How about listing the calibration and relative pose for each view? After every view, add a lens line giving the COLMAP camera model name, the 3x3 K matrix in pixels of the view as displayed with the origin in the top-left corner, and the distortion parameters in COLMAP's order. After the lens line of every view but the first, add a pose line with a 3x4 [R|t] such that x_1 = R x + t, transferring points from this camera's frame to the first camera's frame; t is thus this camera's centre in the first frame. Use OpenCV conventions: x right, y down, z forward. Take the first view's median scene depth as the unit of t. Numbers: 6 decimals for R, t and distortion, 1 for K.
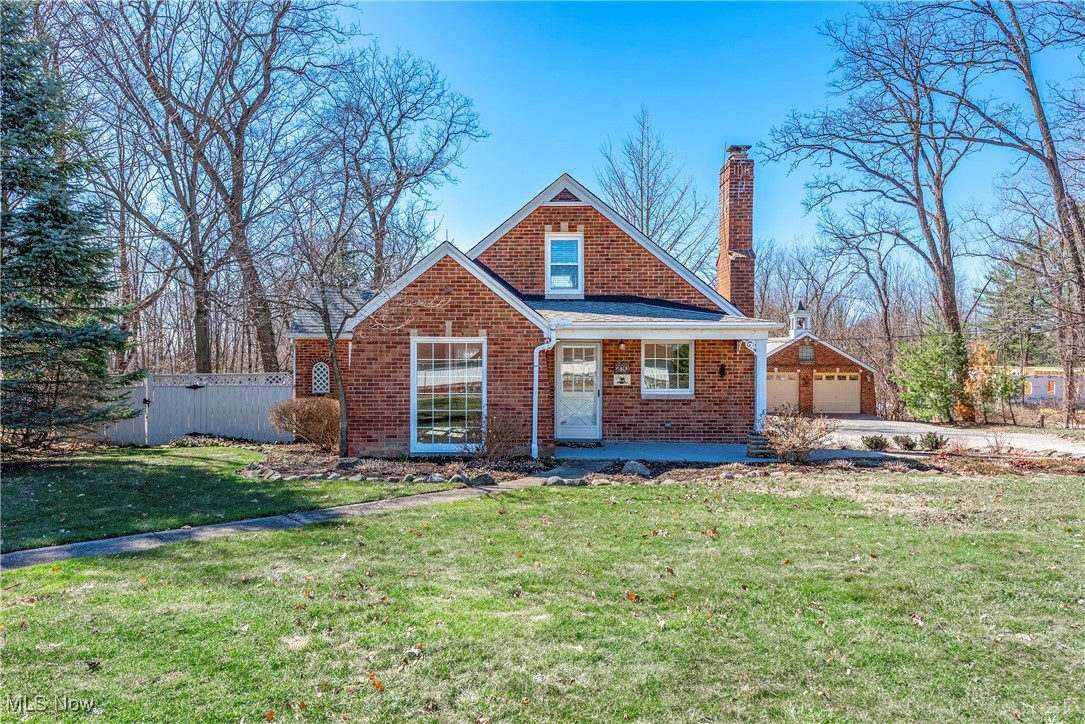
lens RADIAL K [[784.5, 0, 542.7], [0, 784.5, 363.0], [0, 0, 1]] dist [0.045695, 0.000814]
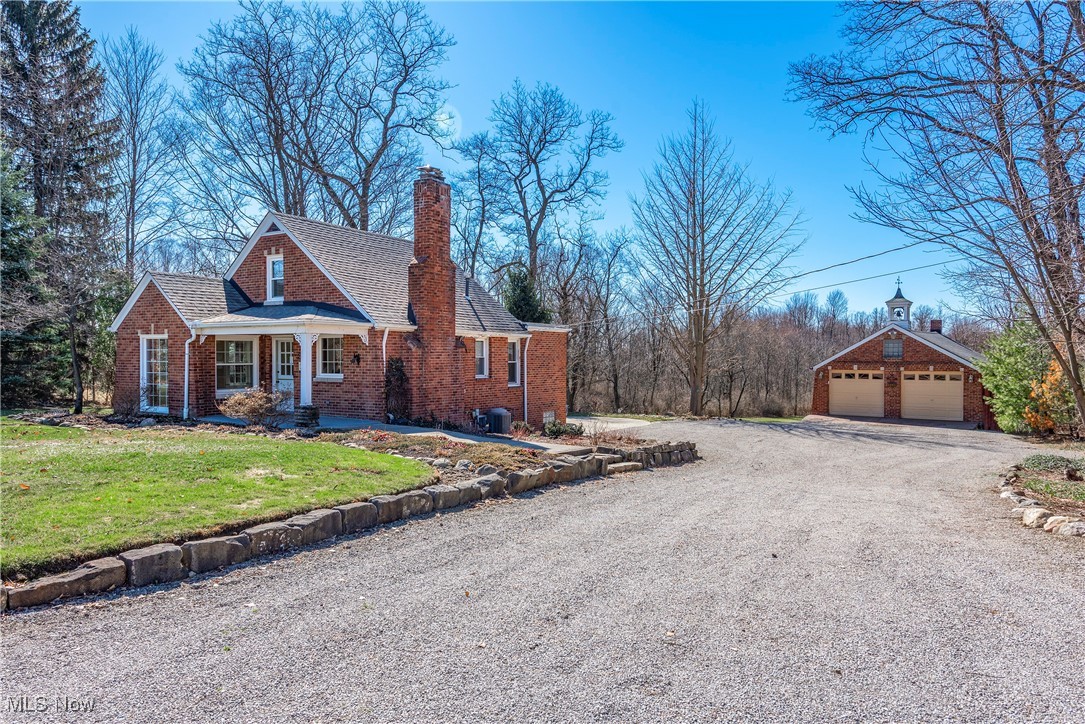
lens RADIAL K [[784.5, 0, 546.1], [0, 784.5, 362.4], [0, 0, 1]] dist [0.045695, 0.000814]
pose [[0.821173, 0.003391, -0.570670, 0.518446], [-0.005766, 0.999981, -0.002355, 0.007136], [0.570651, 0.005224, 0.821176, 0.074069]]
